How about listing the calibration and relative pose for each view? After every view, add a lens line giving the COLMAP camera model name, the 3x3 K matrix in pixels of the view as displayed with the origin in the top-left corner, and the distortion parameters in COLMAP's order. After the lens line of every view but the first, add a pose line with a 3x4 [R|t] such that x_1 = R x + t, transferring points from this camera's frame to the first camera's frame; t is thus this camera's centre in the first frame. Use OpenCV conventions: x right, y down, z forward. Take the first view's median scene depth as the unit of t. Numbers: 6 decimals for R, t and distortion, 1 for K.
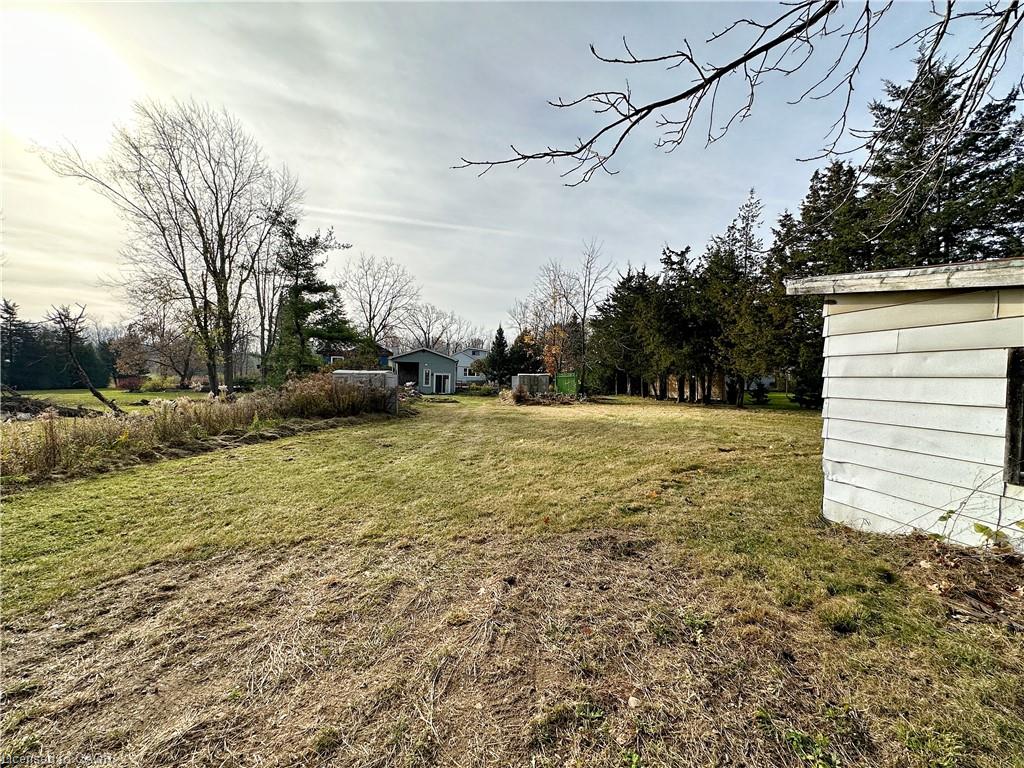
lens RADIAL K [[446.8, 0, 512.6], [0, 446.8, 386.3], [0, 0, 1]] dist [0.018113, 0.000030]
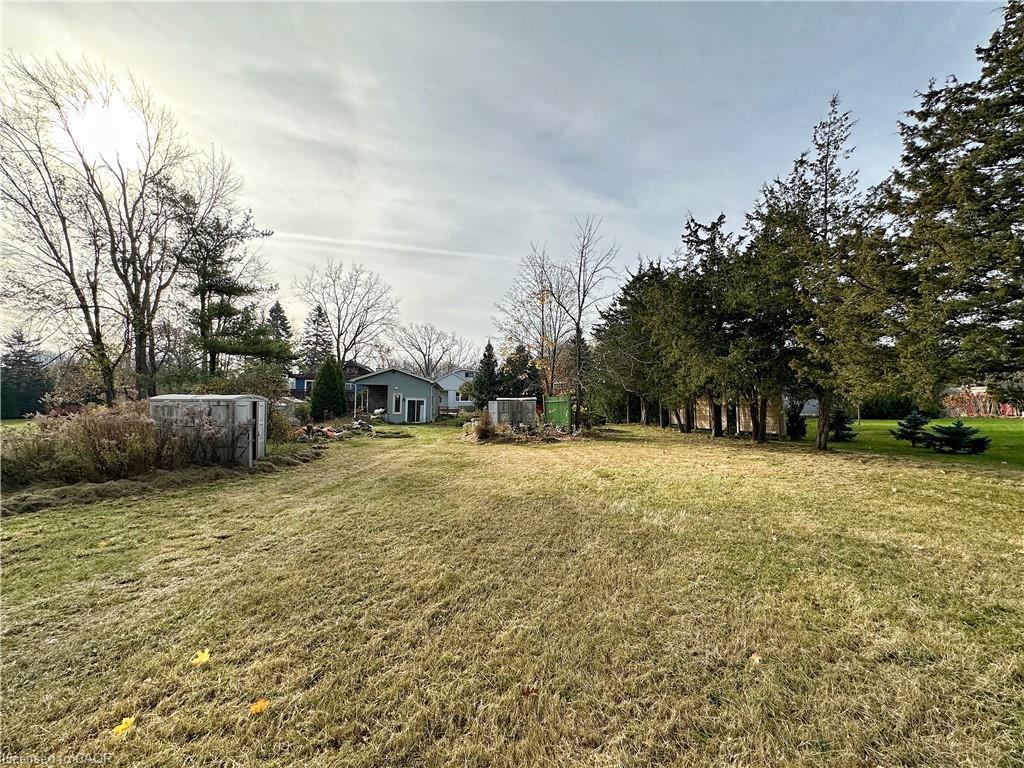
lens RADIAL K [[446.8, 0, 511.5], [0, 446.8, 384.8], [0, 0, 1]] dist [0.018113, 0.000030]
pose [[0.999306, -0.009929, -0.035904, 0.068527], [0.007852, 0.998312, -0.057538, -0.006373], [0.036415, 0.057216, 0.997697, 0.246091]]
